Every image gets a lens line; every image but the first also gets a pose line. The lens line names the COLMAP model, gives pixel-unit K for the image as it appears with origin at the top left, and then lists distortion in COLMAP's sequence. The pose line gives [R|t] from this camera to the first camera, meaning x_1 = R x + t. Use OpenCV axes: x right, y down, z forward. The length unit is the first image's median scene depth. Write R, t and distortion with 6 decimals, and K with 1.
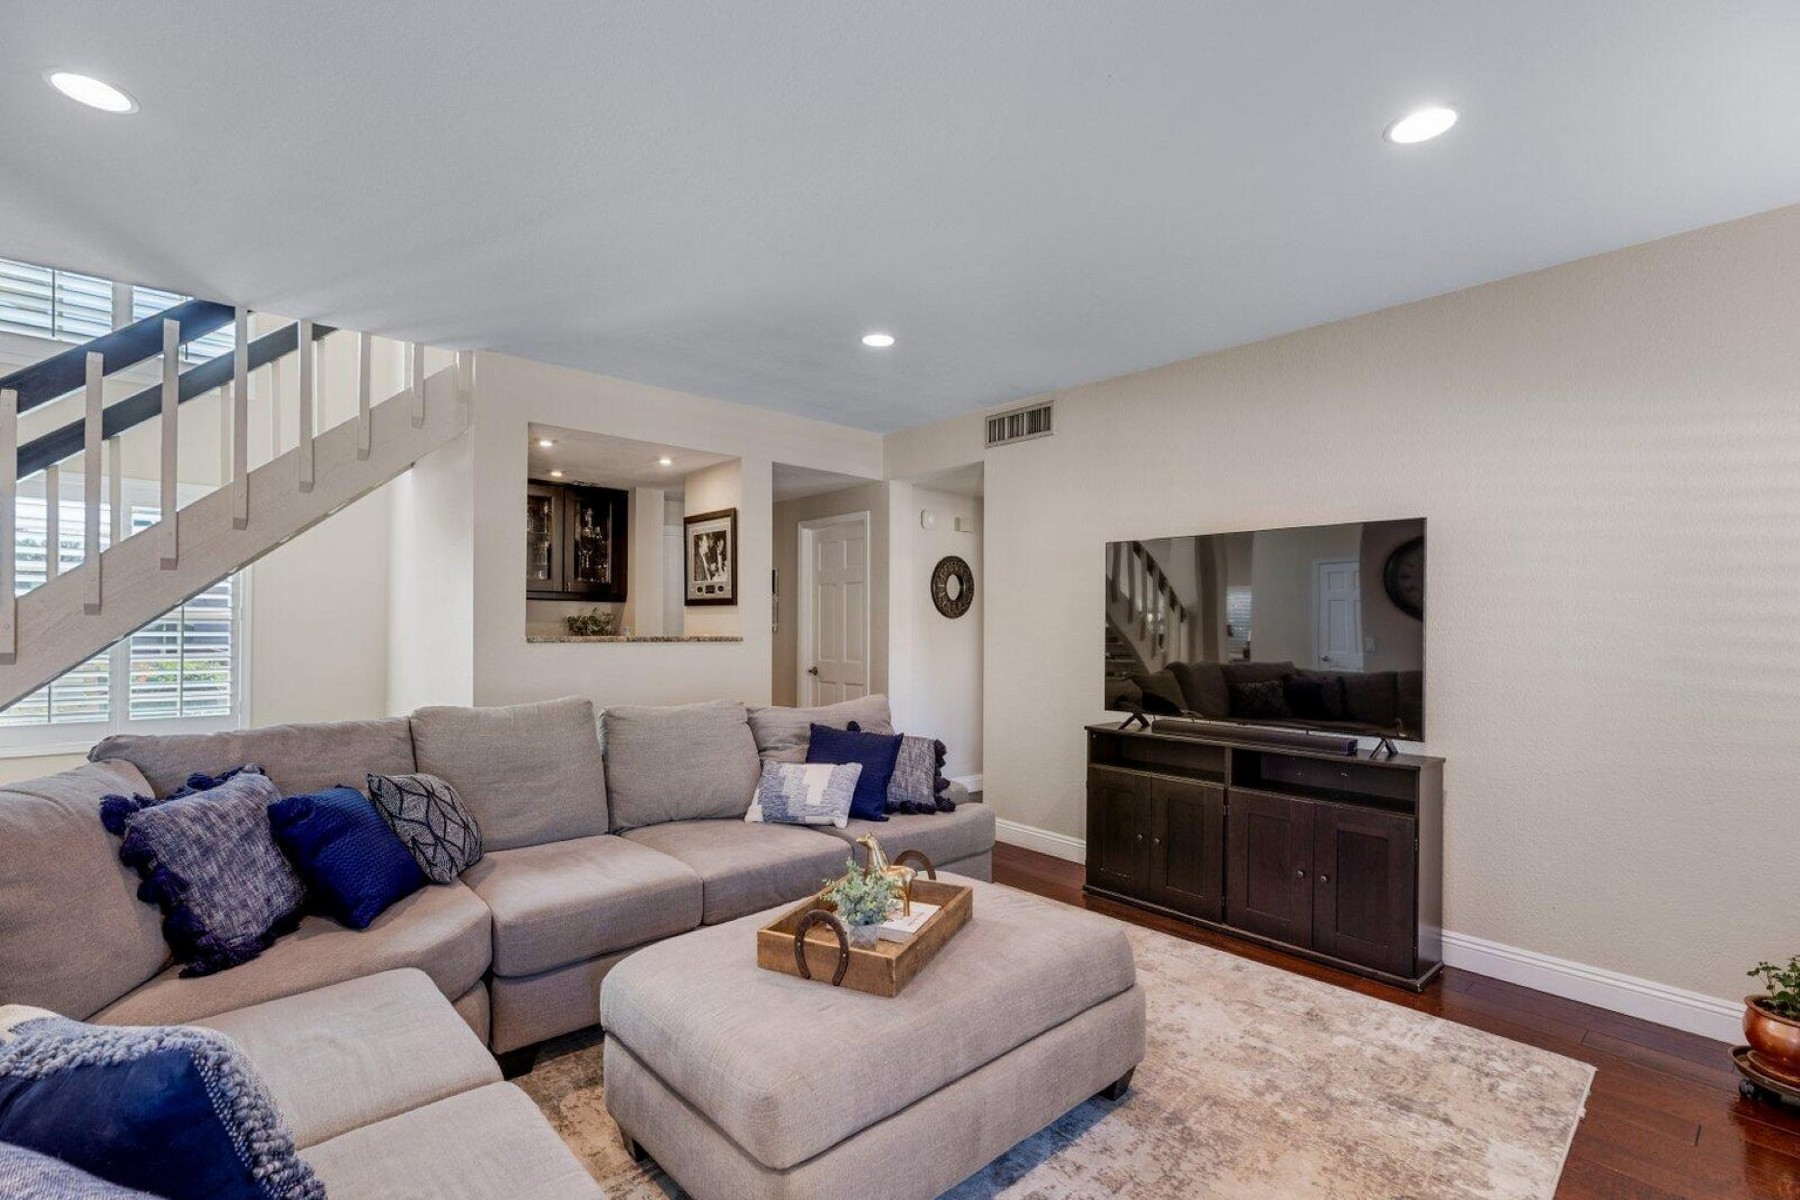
lens RADIAL K [[808.4, 0, 890.6], [0, 808.4, 626.4], [0, 0, 1]] dist [0.001761, 0.000415]
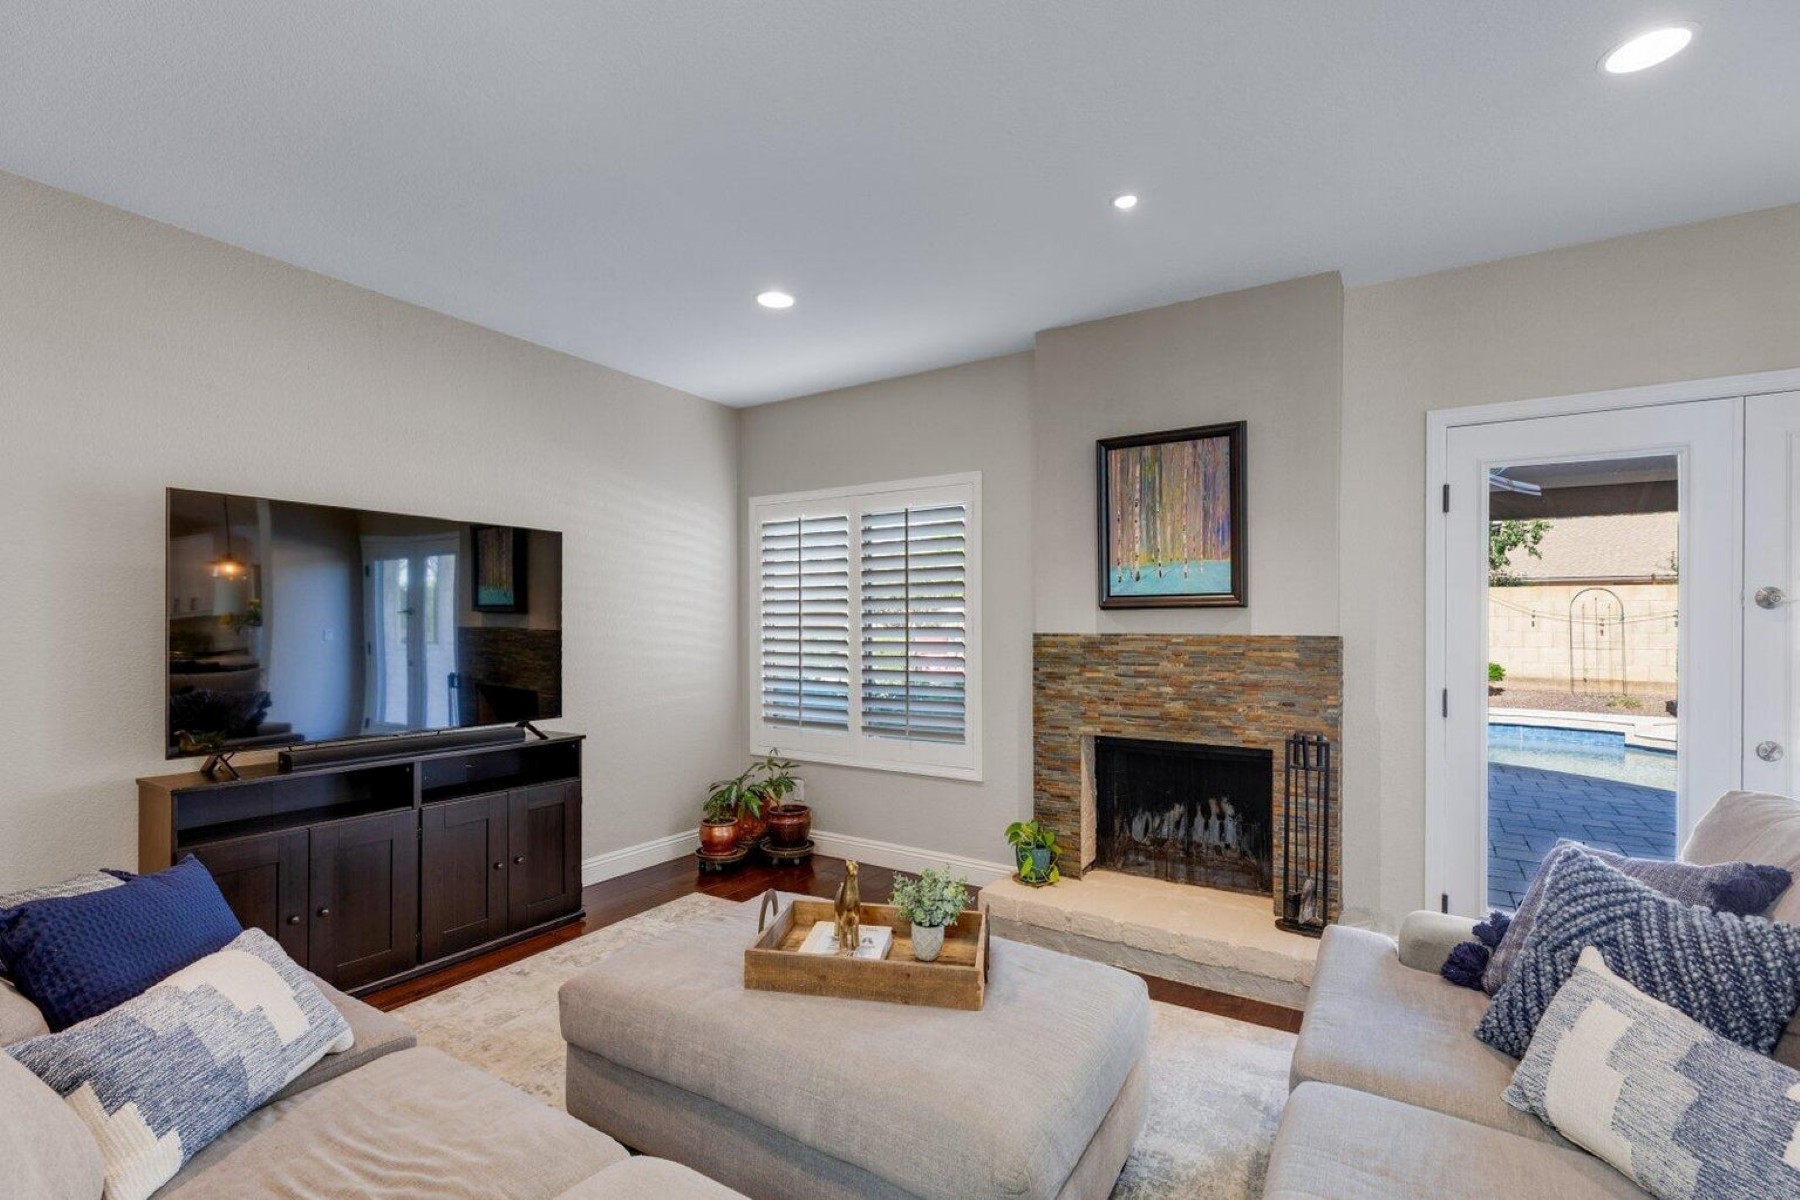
lens RADIAL K [[808.4, 0, 890.6], [0, 808.4, 626.4], [0, 0, 1]] dist [0.001761, 0.000415]
pose [[-0.262302, -0.013938, 0.964885, -0.556729], [-0.006688, 0.999898, 0.012626, -0.011020], [-0.964963, -0.003142, -0.262368, 0.739102]]
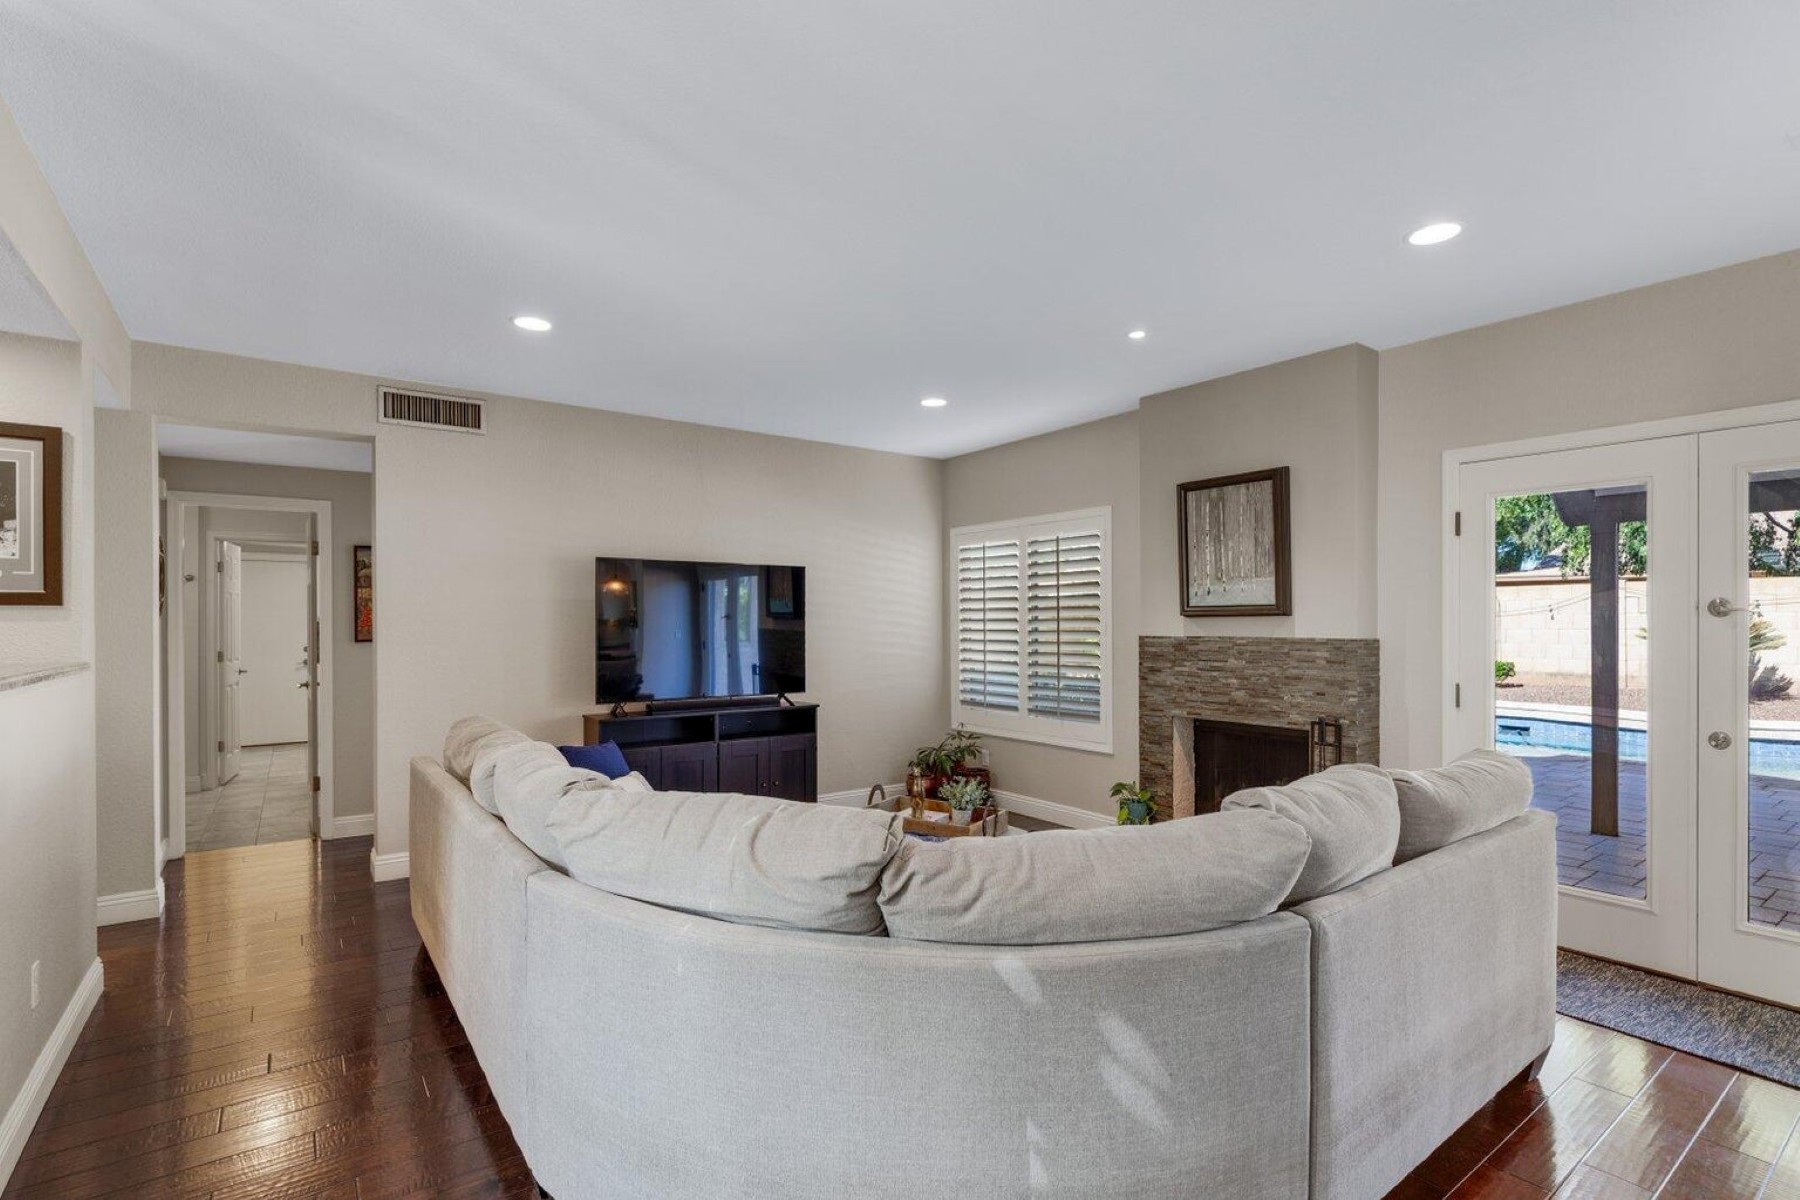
lens RADIAL K [[834.3, 0, 887.7], [0, 834.3, 621.1], [0, 0, 1]] dist [0.001931, 0.000325]
pose [[0.102747, -0.010135, 0.994656, -1.014908], [0.001778, 0.999948, 0.010005, -0.029094], [-0.994706, 0.000741, 0.102759, 0.550243]]
